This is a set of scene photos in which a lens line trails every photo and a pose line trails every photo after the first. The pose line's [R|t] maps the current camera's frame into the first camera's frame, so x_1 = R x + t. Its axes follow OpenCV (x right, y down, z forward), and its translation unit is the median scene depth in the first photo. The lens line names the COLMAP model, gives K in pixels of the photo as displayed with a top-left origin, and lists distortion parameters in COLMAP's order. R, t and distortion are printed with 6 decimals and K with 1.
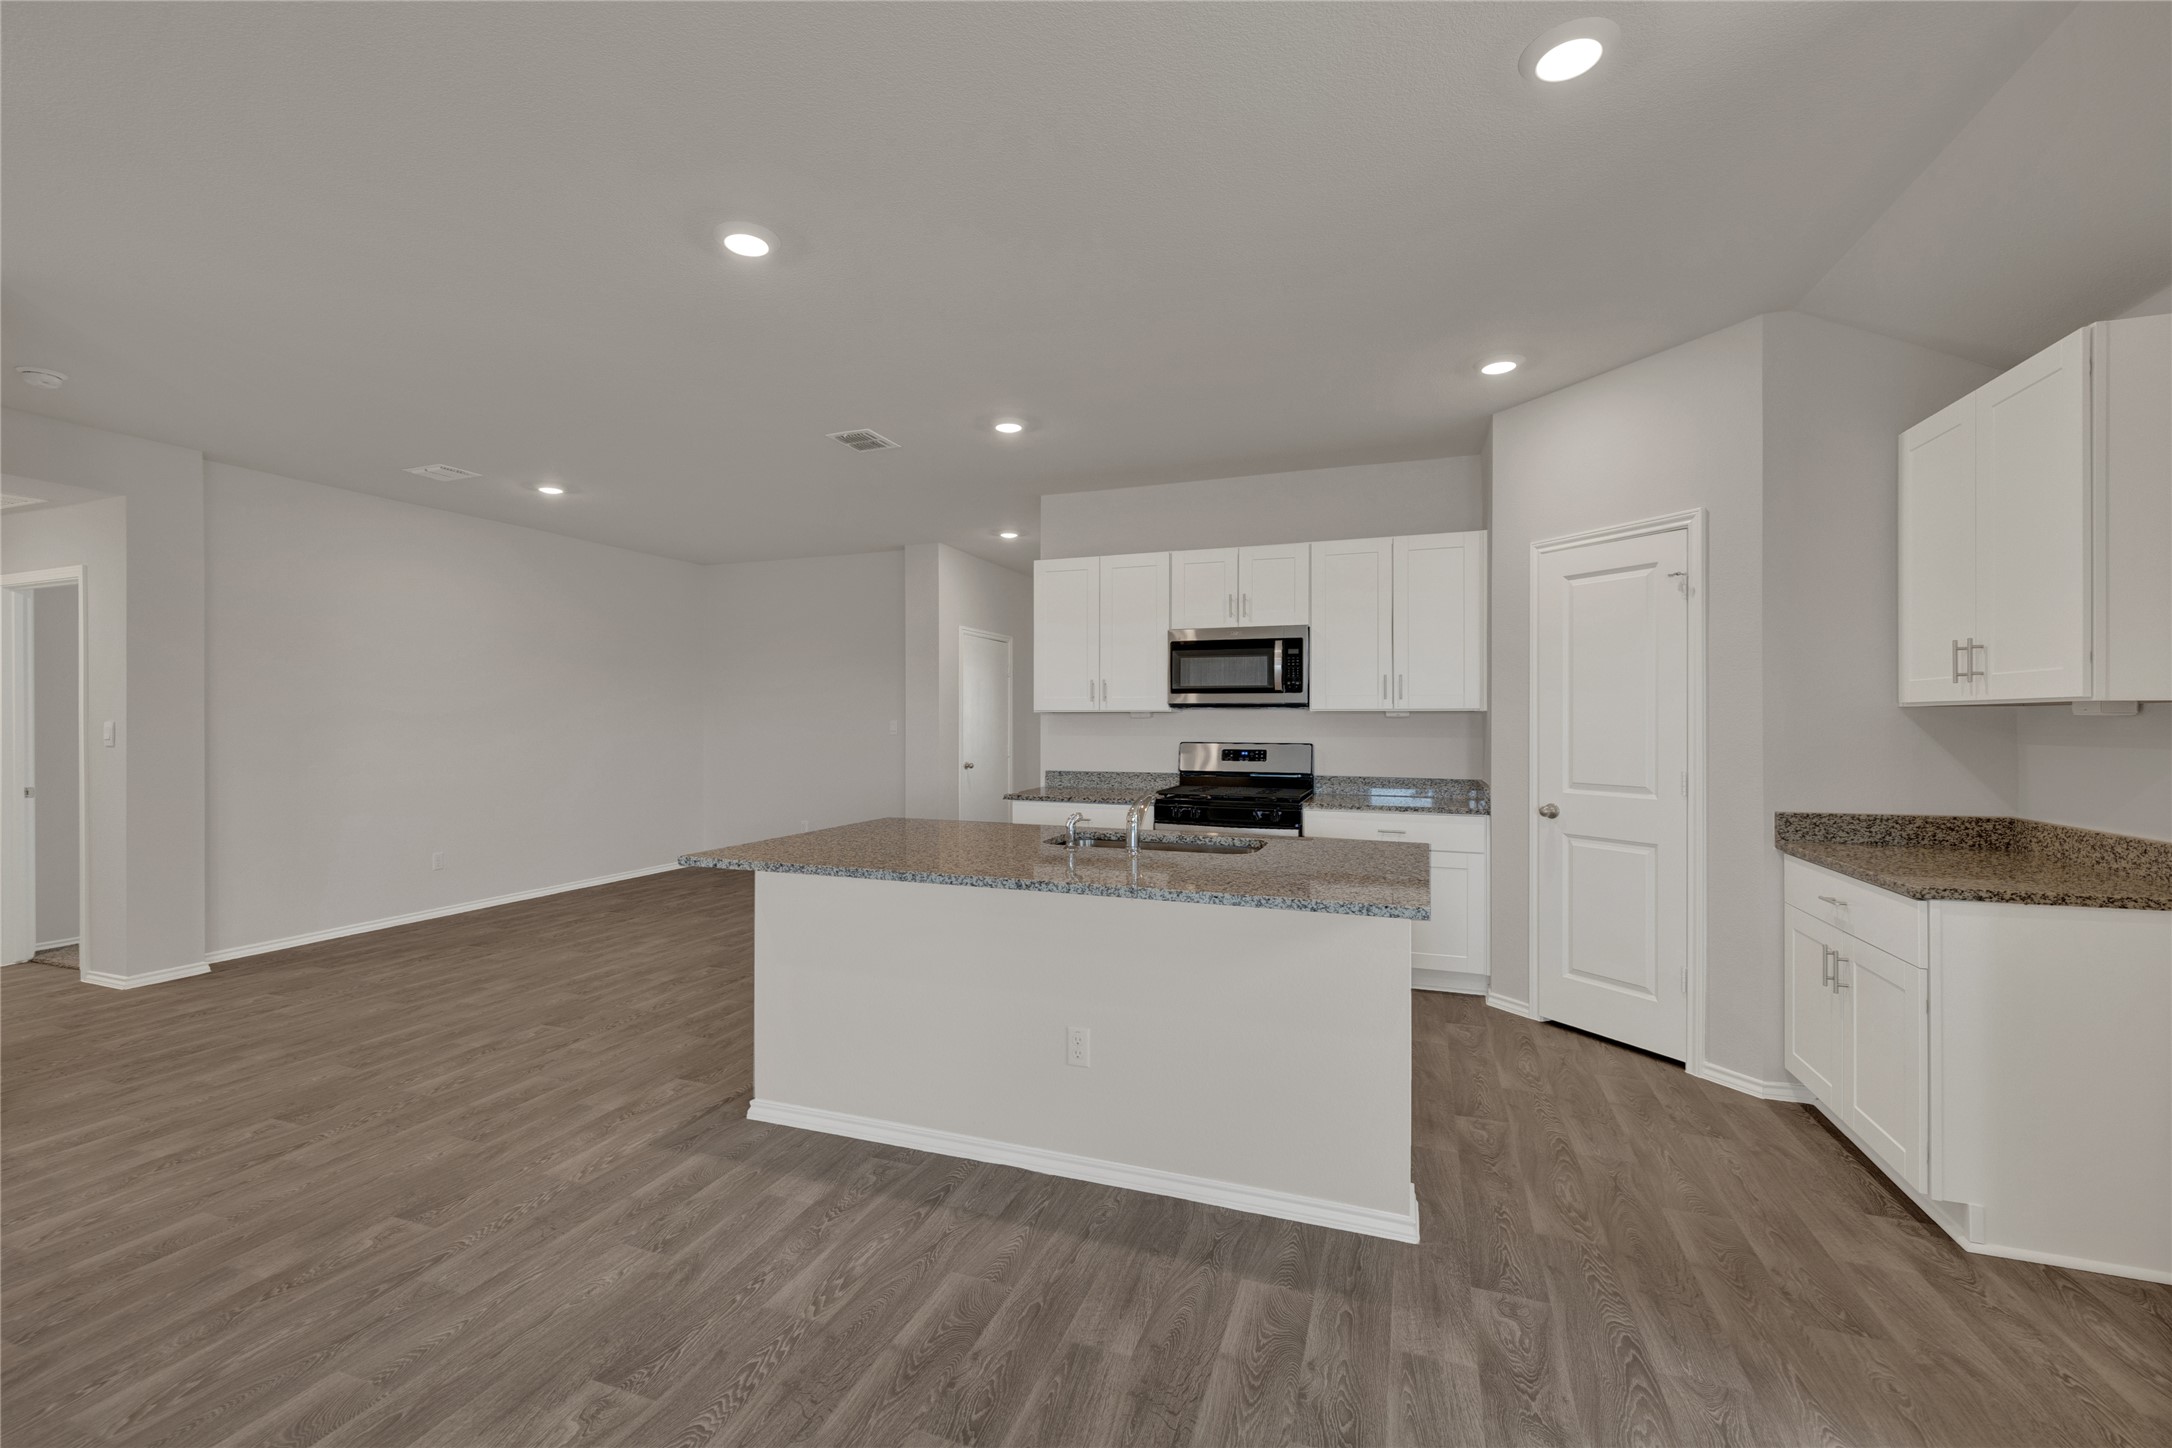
lens RADIAL K [[928.6, 0, 1057.1], [0, 928.6, 720.3], [0, 0, 1]] dist [-0.002697, -0.000410]
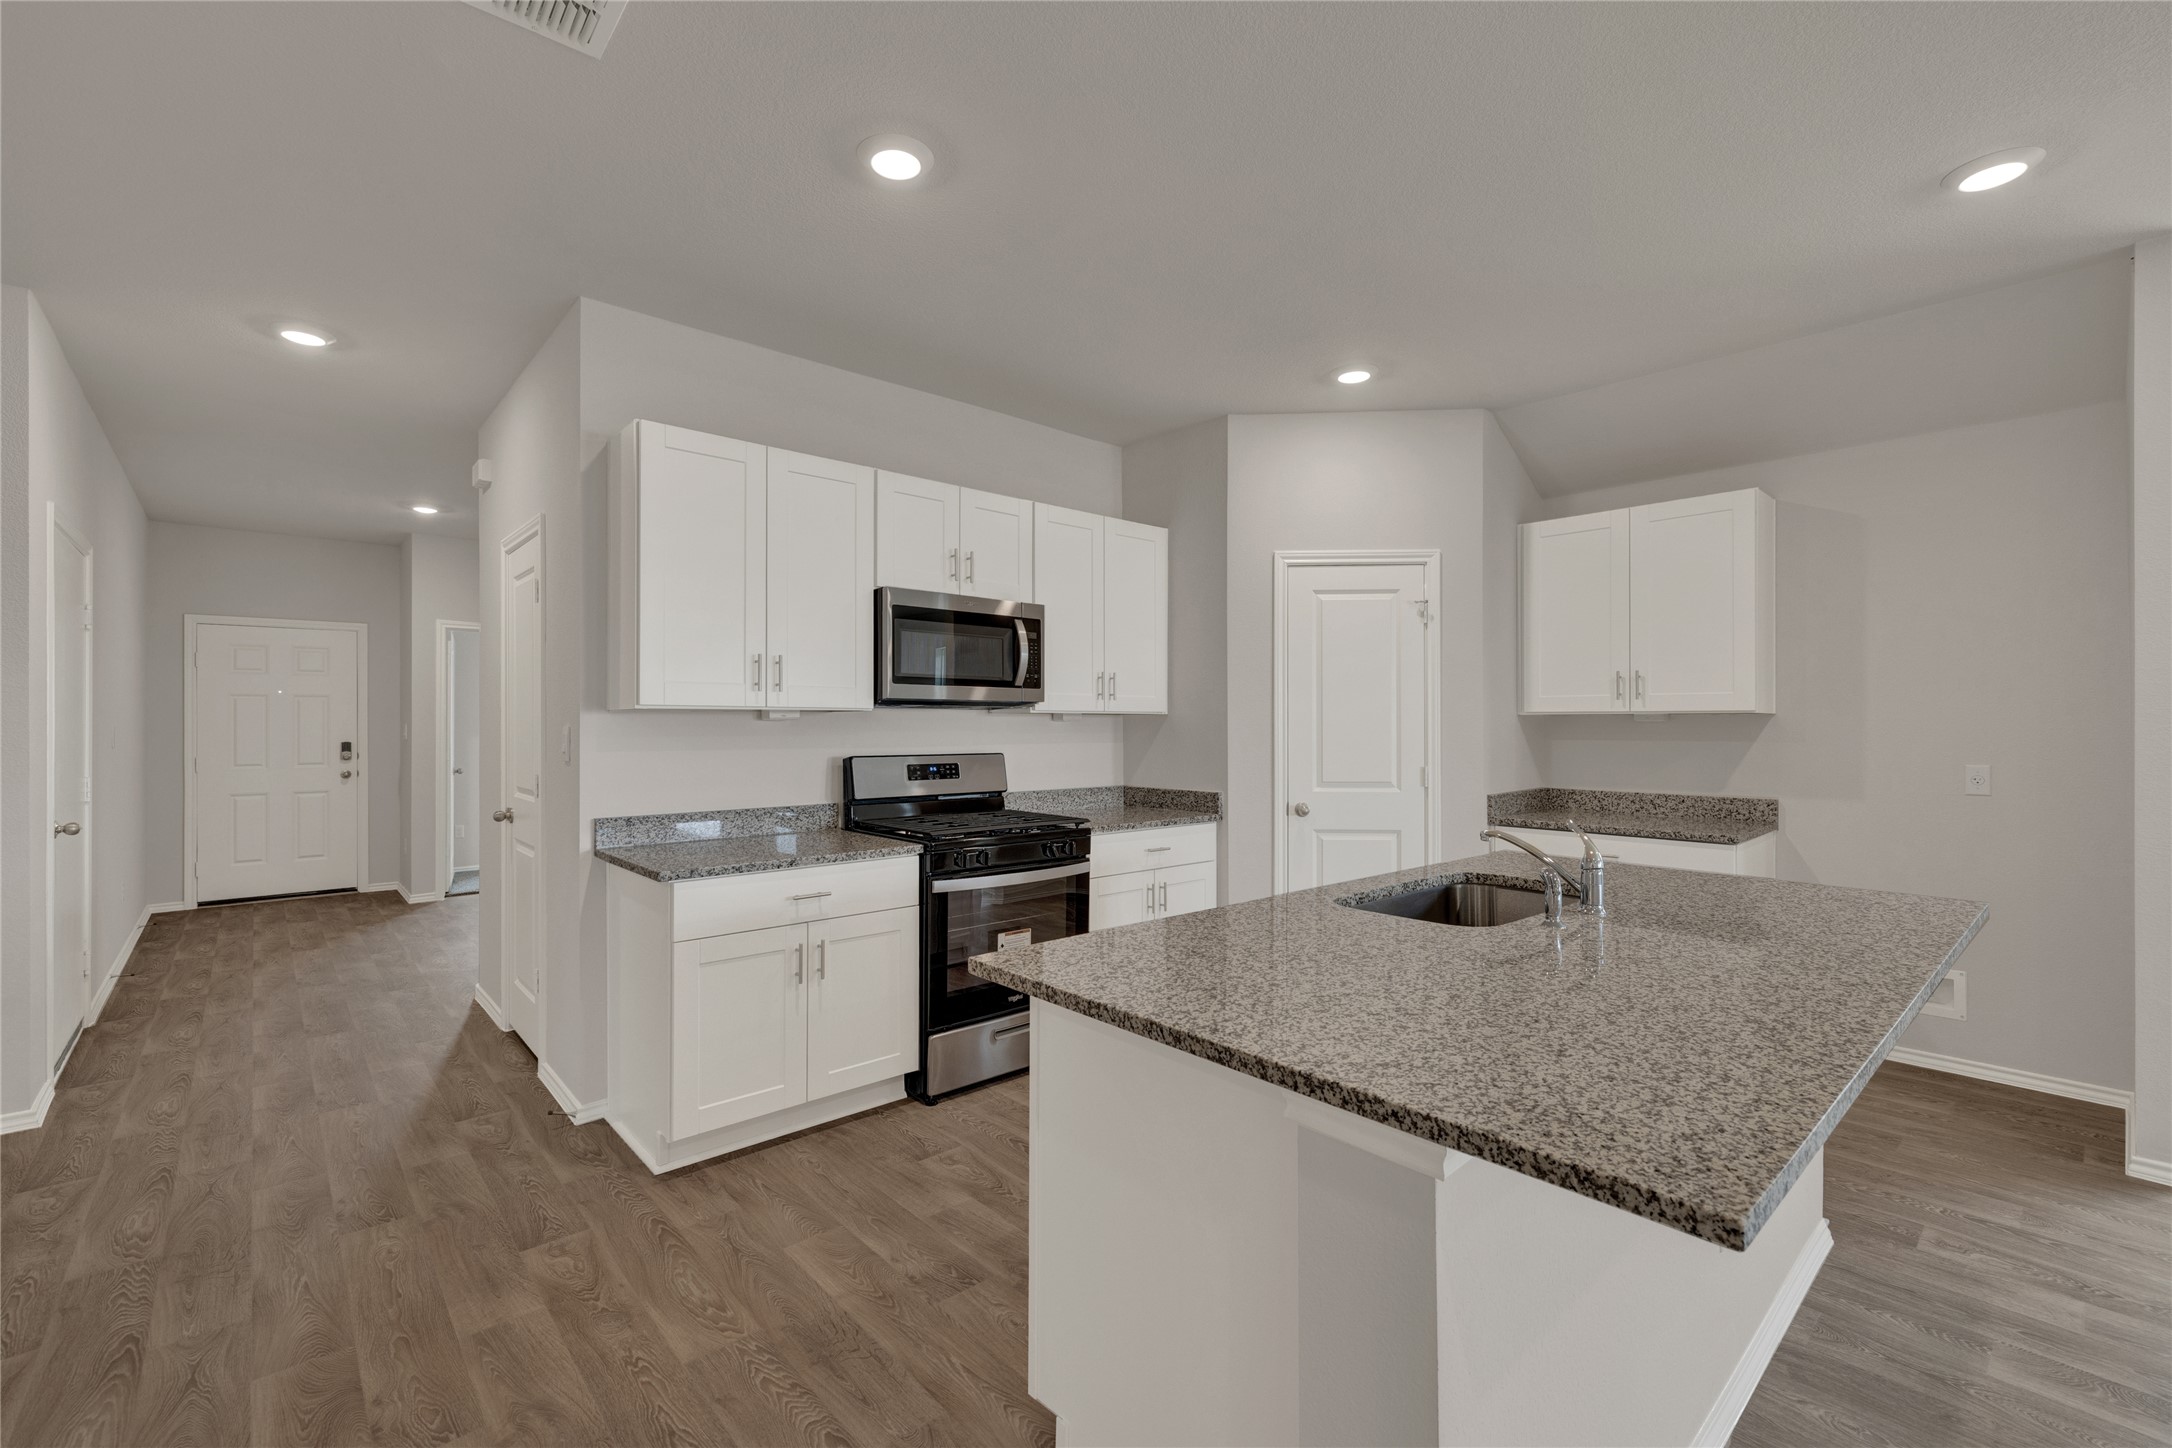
lens RADIAL K [[928.6, 0, 1057.1], [0, 928.6, 720.3], [0, 0, 1]] dist [-0.002697, -0.000410]
pose [[0.457849, 0.001853, 0.889028, -0.452189], [-0.001125, 0.999998, -0.001505, -0.001980], [-0.889029, -0.000311, 0.457850, 0.646504]]
